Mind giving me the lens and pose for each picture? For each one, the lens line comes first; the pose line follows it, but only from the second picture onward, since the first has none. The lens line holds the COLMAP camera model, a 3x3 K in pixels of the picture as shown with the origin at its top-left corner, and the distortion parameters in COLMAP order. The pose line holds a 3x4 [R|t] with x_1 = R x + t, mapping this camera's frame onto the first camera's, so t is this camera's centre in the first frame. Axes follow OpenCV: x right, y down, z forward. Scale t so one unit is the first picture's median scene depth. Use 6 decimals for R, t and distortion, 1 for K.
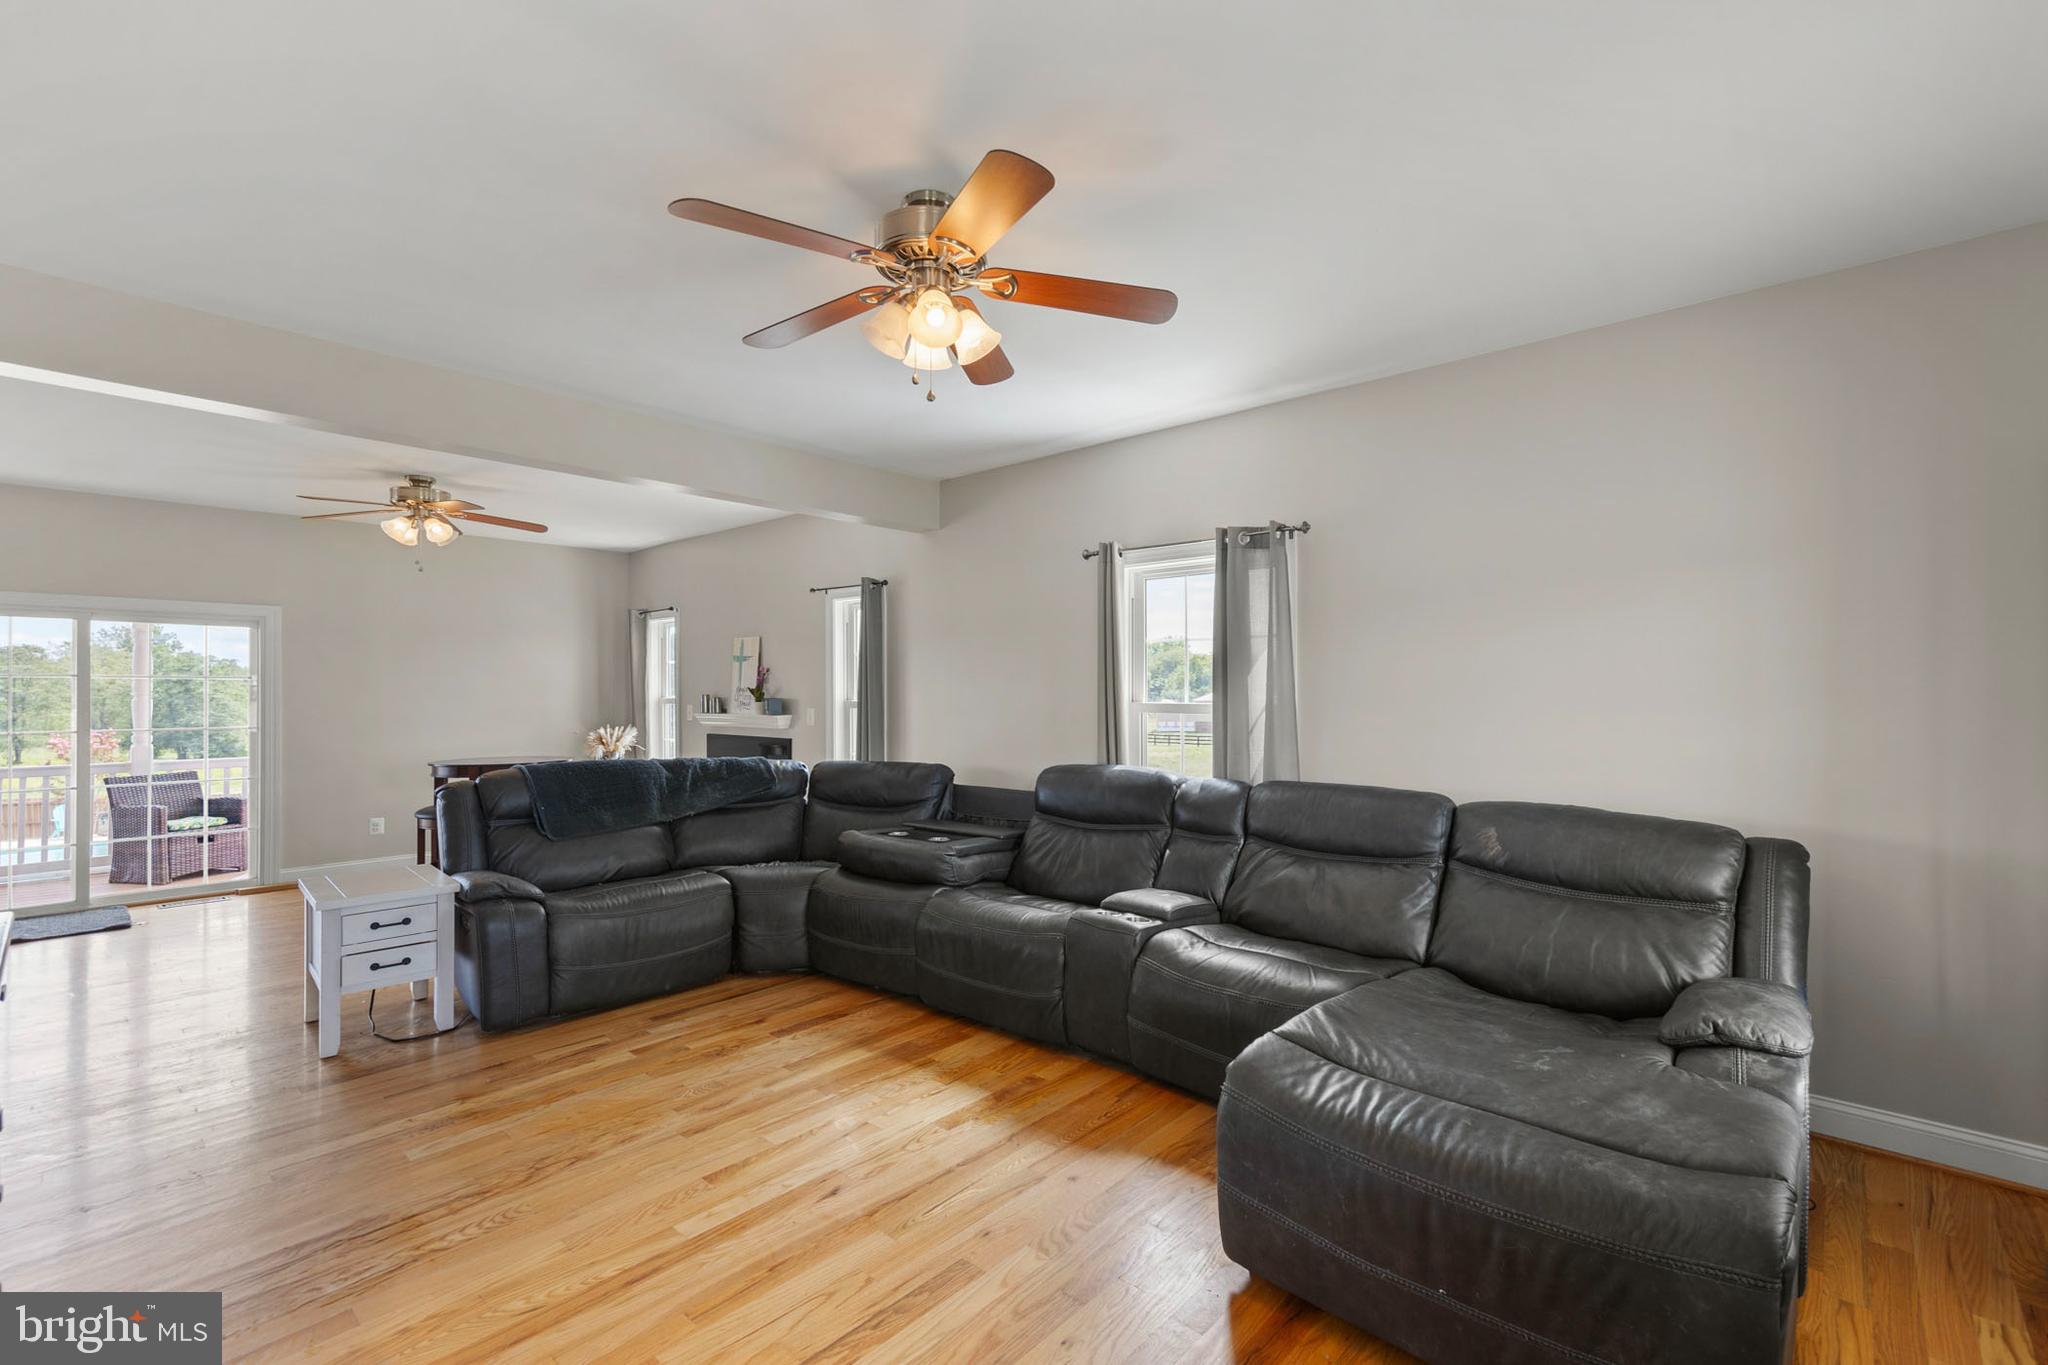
lens RADIAL K [[860.4, 0, 1049.7], [0, 860.4, 696.8], [0, 0, 1]] dist [0.002489, -0.000203]
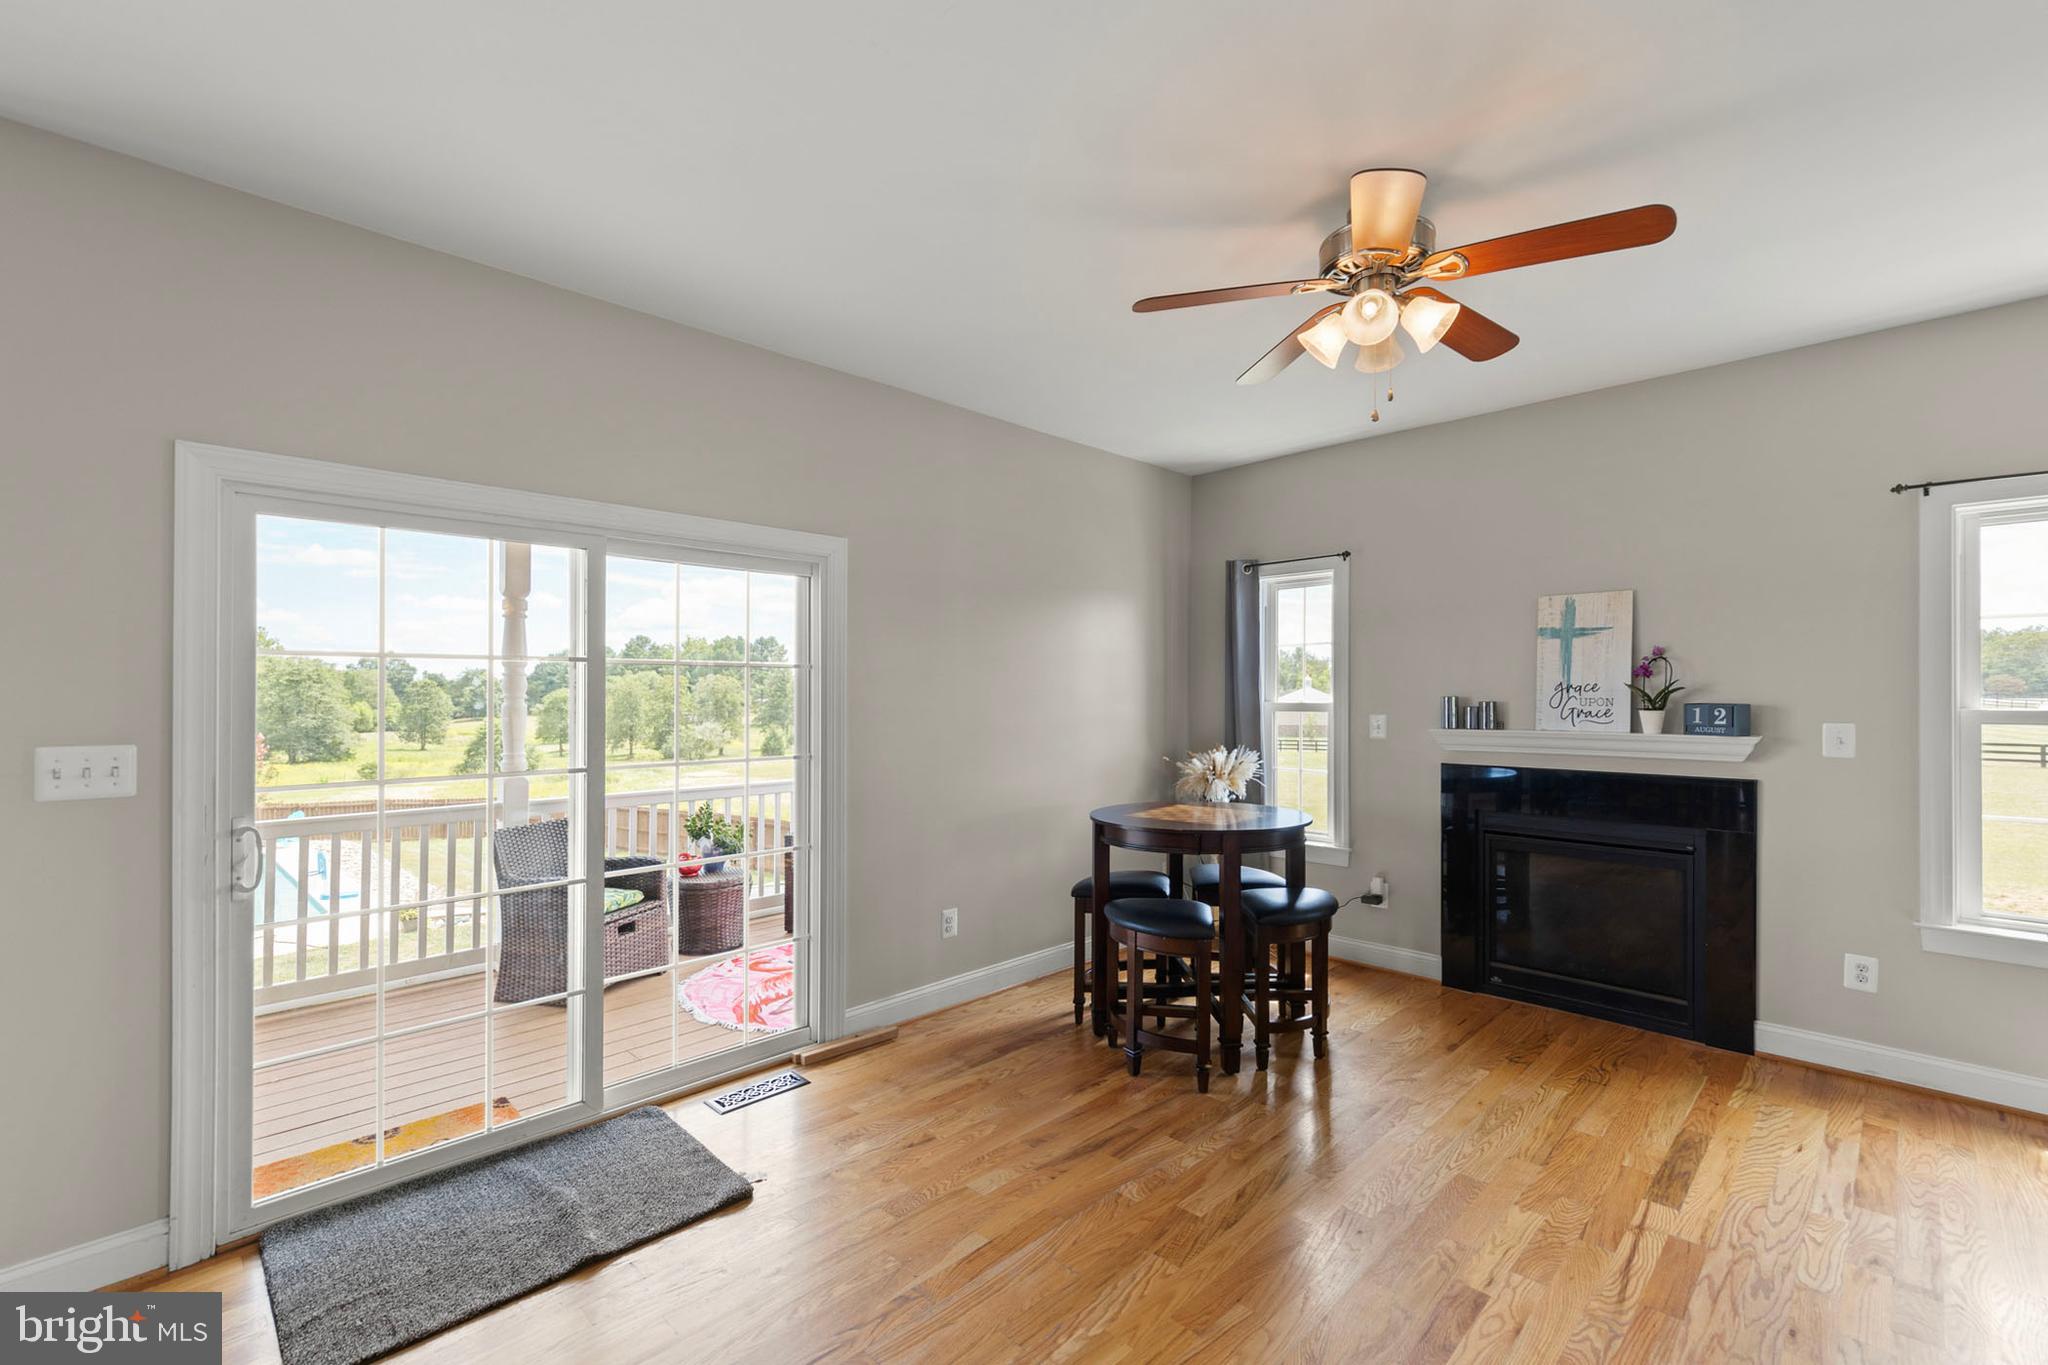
lens RADIAL K [[877.0, 0, 1028.0], [0, 877.0, 691.3], [0, 0, 1]] dist [0.004451, 0.000358]
pose [[0.996683, -0.001084, -0.081379, -1.022254], [0.000345, 0.999959, -0.009103, -0.001741], [0.081385, 0.009045, 0.996642, 0.620395]]
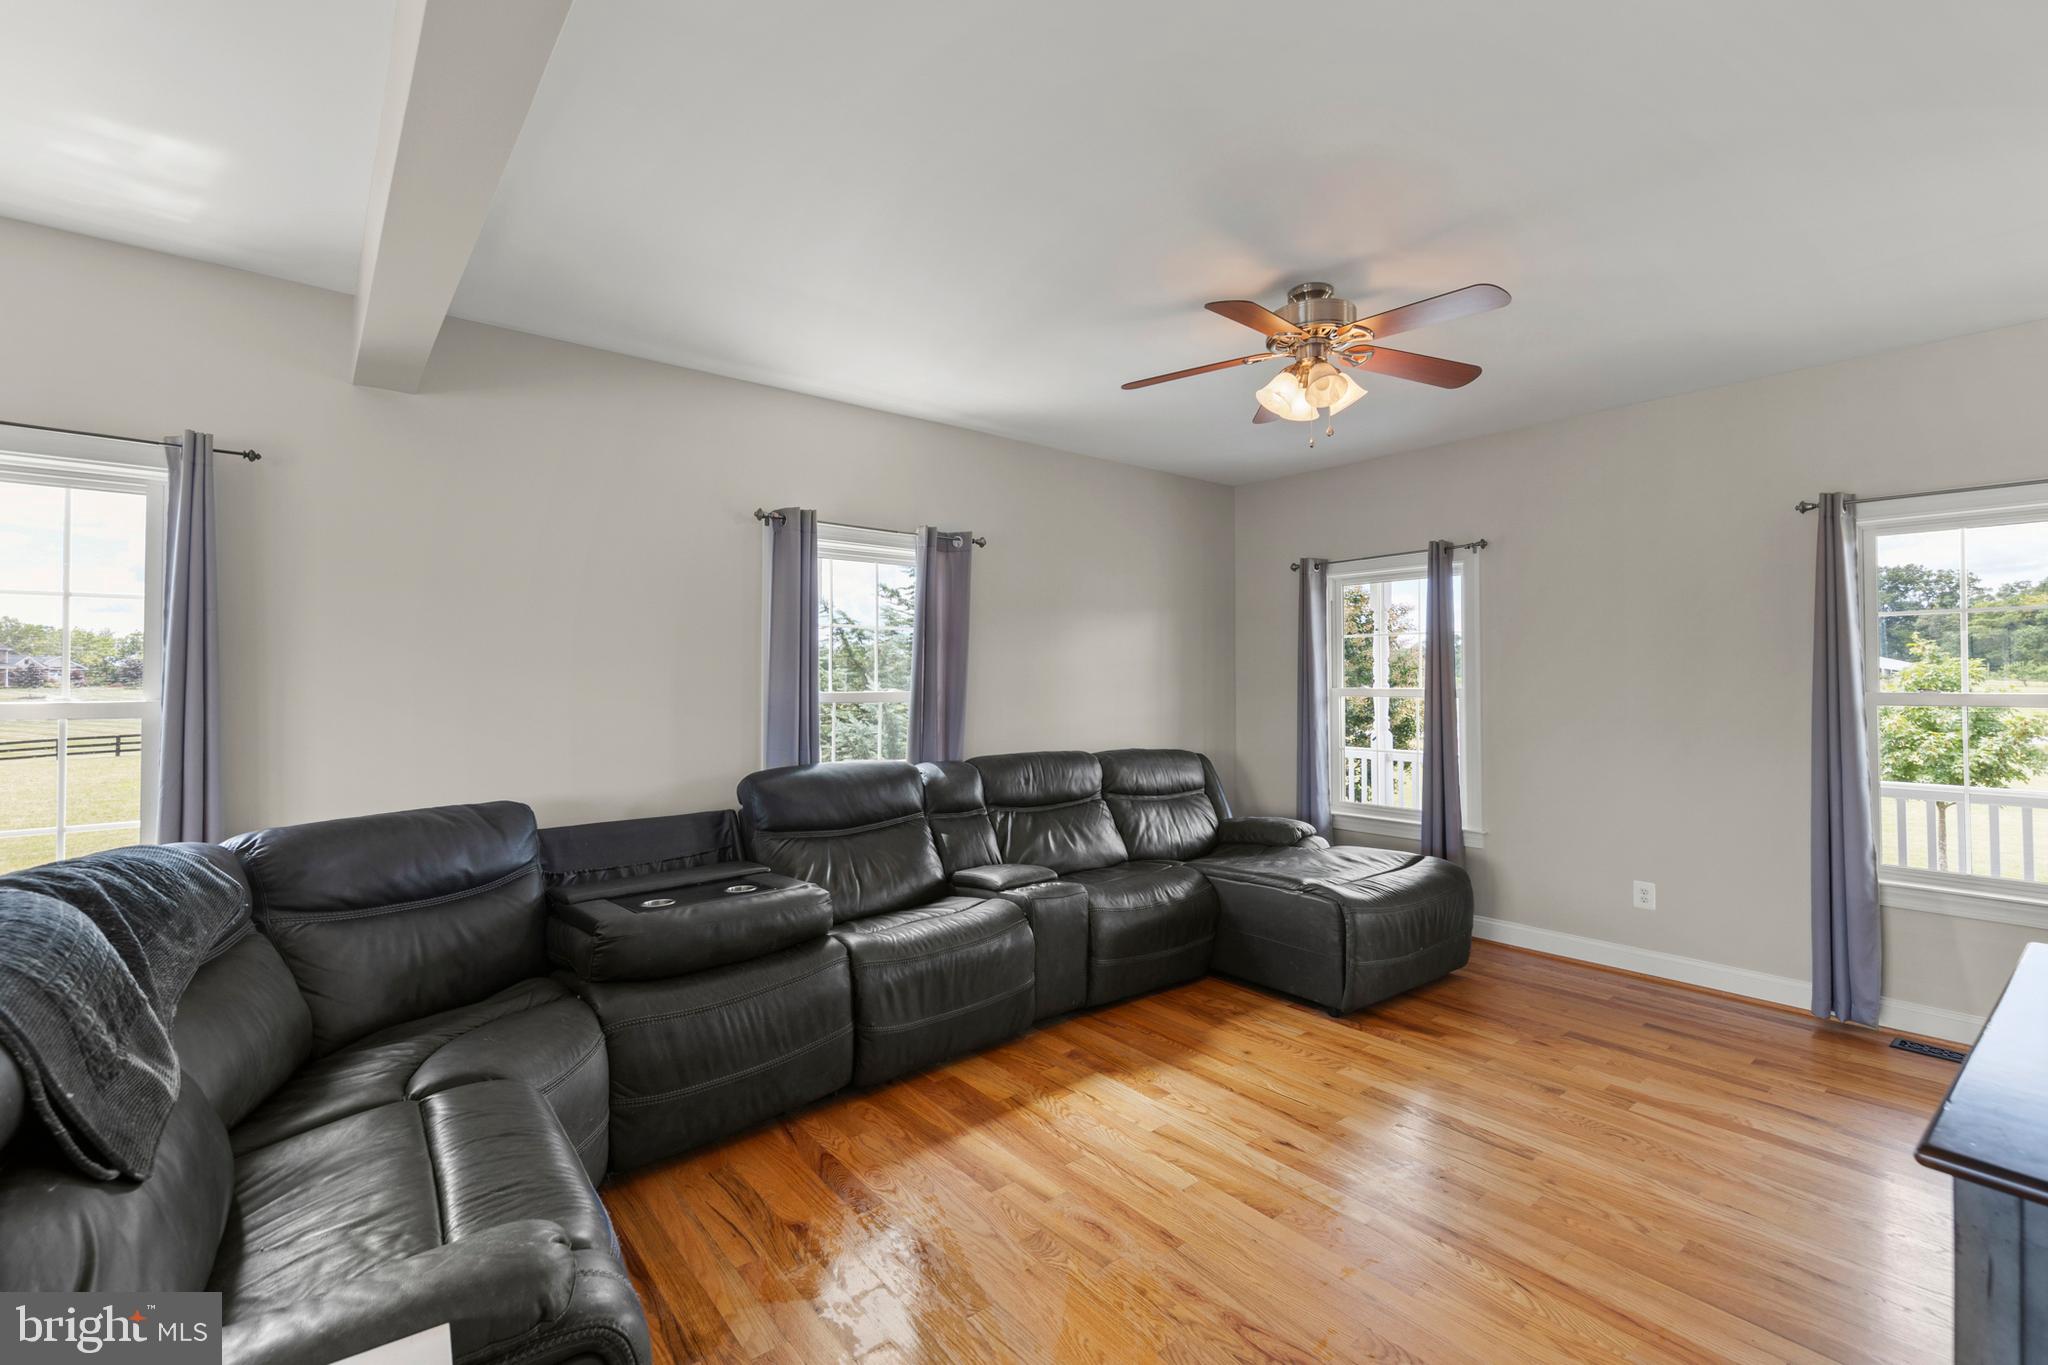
lens RADIAL K [[896.8, 0, 1024.0], [0, 896.8, 682.5], [0, 0, 1]] dist [0.000829, -0.000567]
pose [[0.184669, -0.000009, 0.982801, -0.769271], [0.010269, 0.999945, -0.001920, -0.000272], [-0.982747, 0.010447, 0.184659, 0.604535]]
